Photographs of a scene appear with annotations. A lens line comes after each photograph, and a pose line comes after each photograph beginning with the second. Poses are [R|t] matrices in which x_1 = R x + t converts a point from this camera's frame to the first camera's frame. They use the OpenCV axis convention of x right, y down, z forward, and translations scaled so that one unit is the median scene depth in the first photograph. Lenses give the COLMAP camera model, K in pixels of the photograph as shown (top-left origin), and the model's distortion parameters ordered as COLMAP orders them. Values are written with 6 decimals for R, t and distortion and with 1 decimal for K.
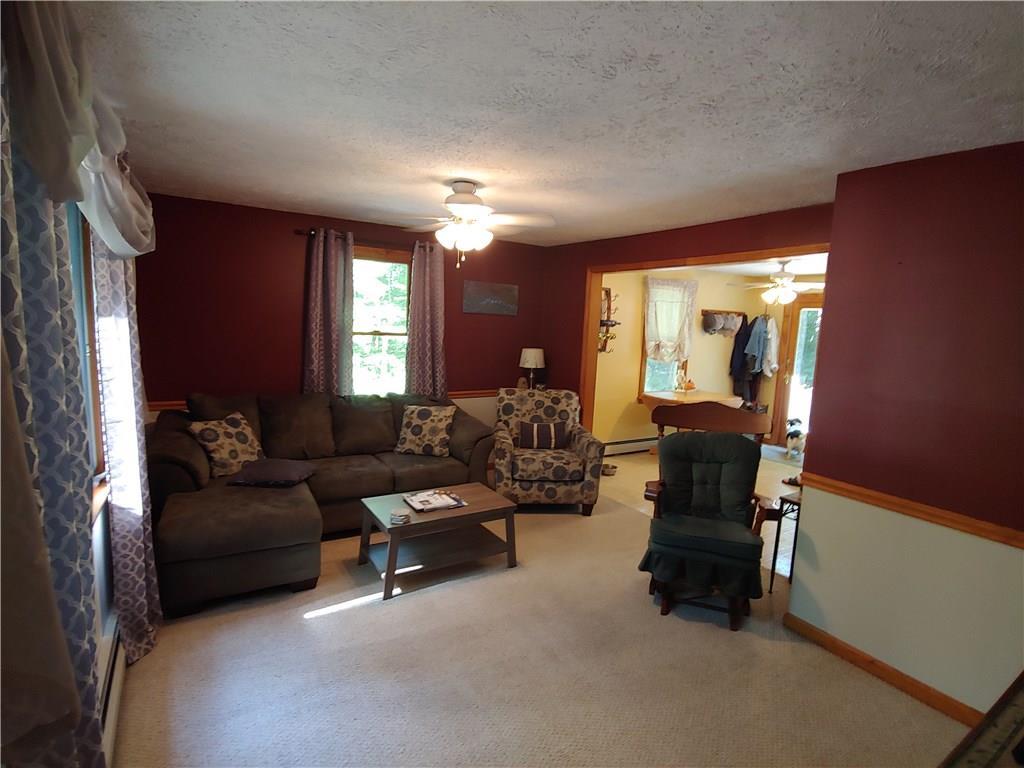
lens RADIAL K [[516.7, 0, 512.0], [0, 516.7, 384.0], [0, 0, 1]] dist [-0.000063, -0.000012]
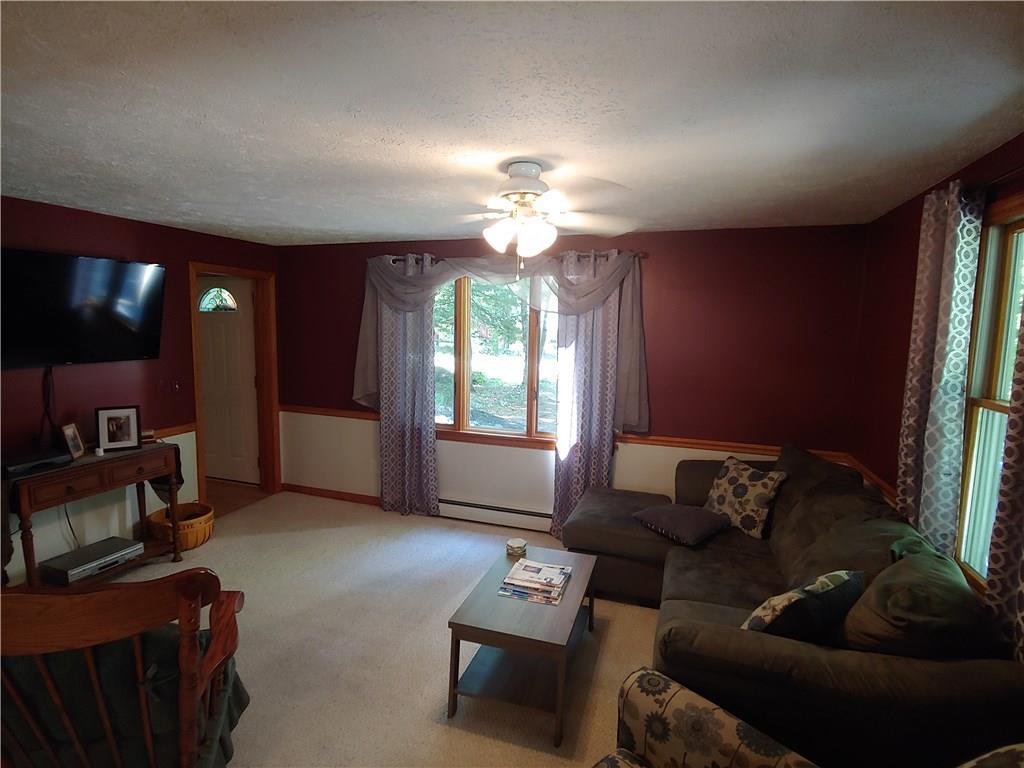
lens RADIAL K [[516.7, 0, 512.0], [0, 516.7, 384.0], [0, 0, 1]] dist [-0.000063, -0.000012]
pose [[-0.770382, 0.013287, -0.637444, 0.369735], [-0.132851, 0.974493, 0.180870, -0.198738], [0.623588, 0.224024, -0.748967, 1.492943]]
